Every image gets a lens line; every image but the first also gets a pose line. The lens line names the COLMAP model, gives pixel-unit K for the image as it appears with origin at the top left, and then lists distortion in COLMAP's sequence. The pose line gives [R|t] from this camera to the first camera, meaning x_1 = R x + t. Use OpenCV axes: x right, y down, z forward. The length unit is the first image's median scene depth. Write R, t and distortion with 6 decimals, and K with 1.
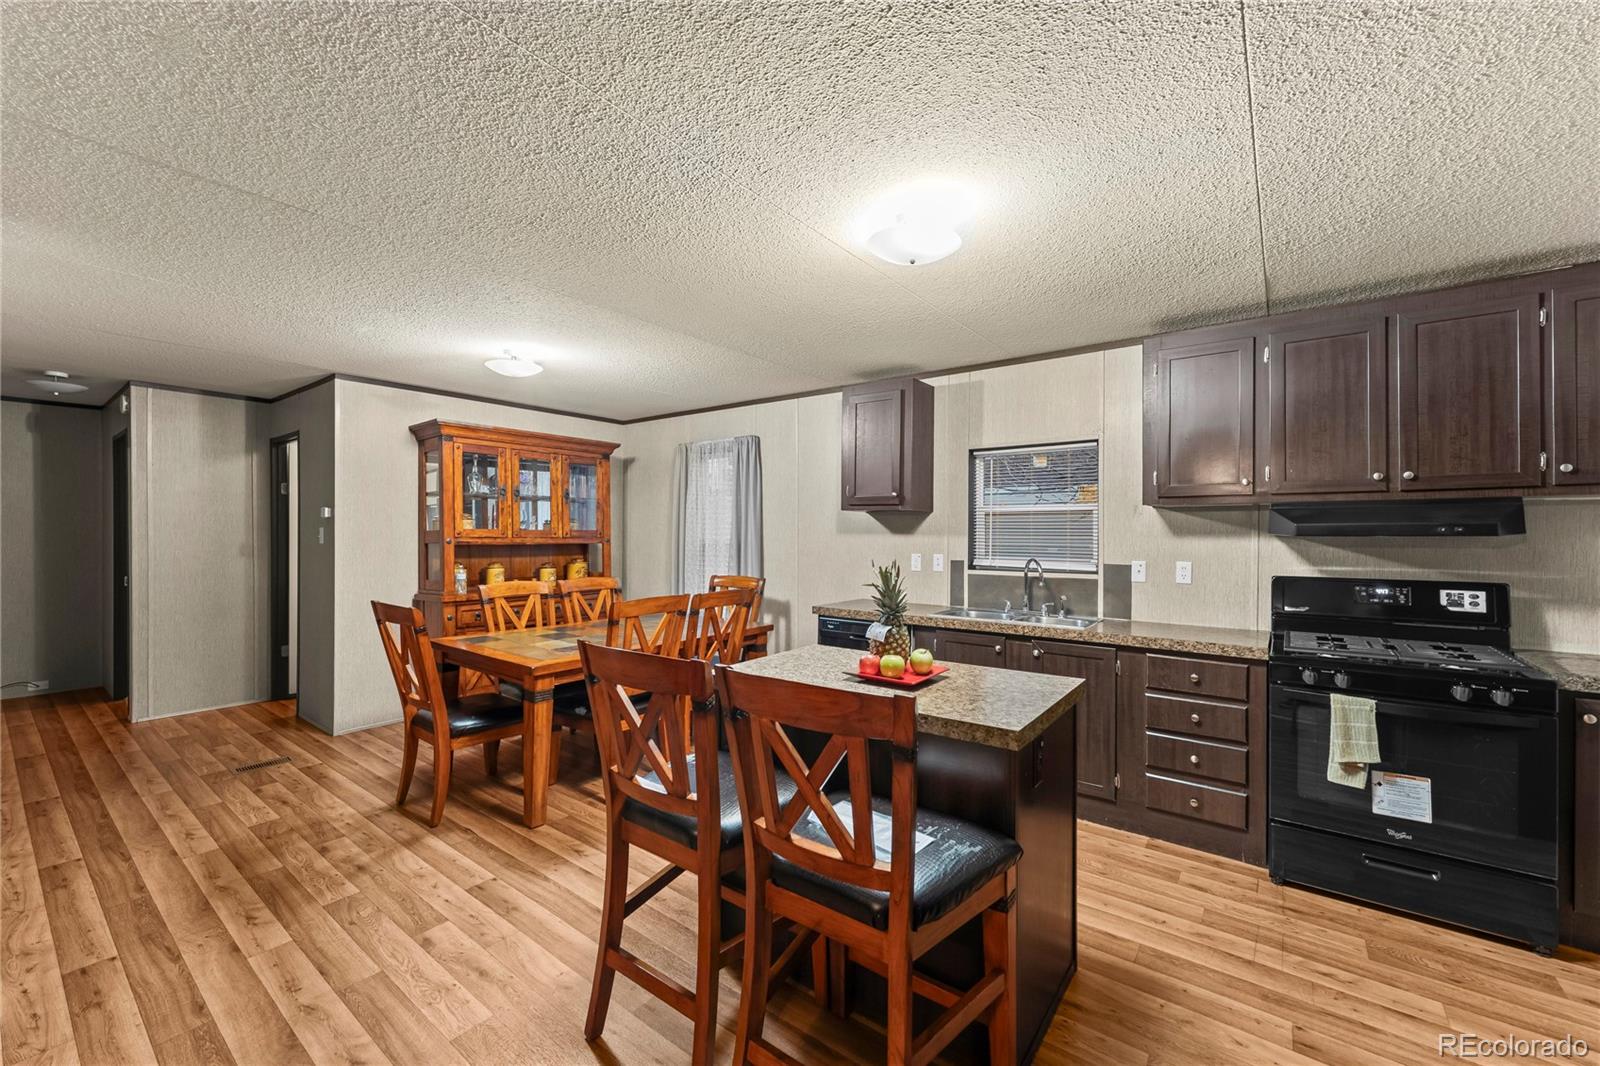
lens RADIAL K [[637.3, 0, 789.0], [0, 637.3, 529.0], [0, 0, 1]] dist [0.001287, -0.000507]
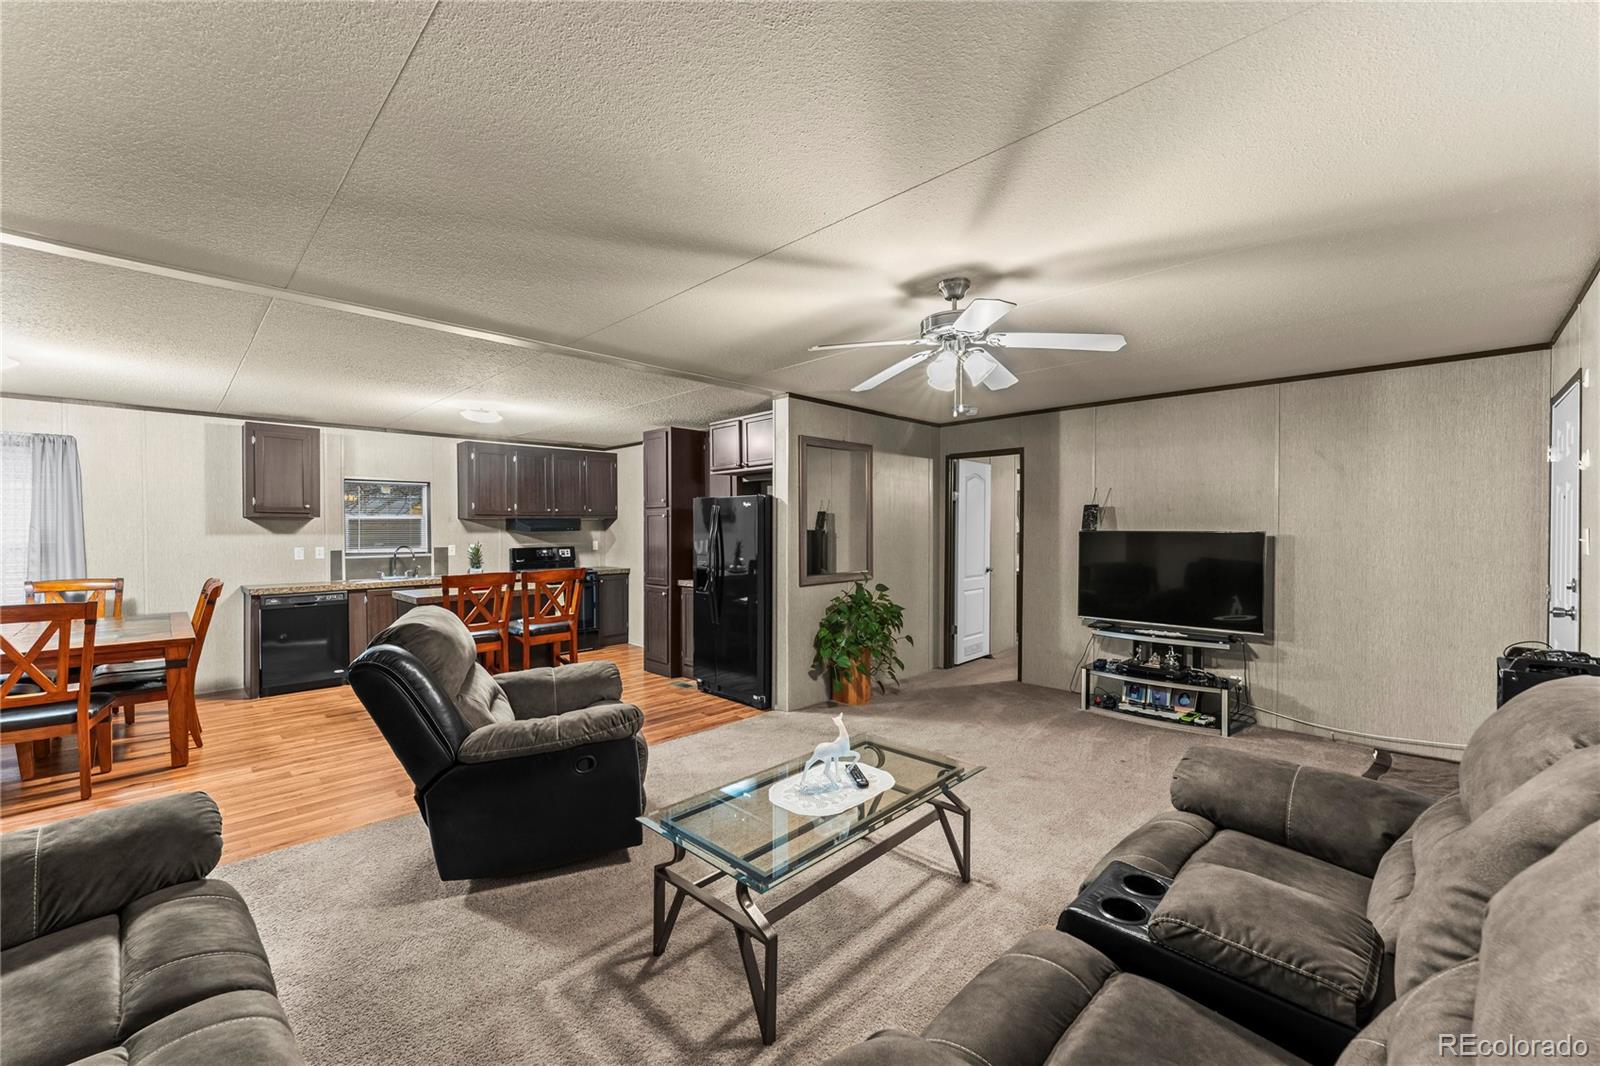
lens RADIAL K [[637.3, 0, 793.0], [0, 637.3, 532.8], [0, 0, 1]] dist [0.001287, -0.000507]
pose [[0.122167, -0.010463, 0.992454, -1.107542], [0.001776, 0.999945, 0.010324, -0.006445], [-0.992508, 0.000502, 0.122179, -0.266260]]
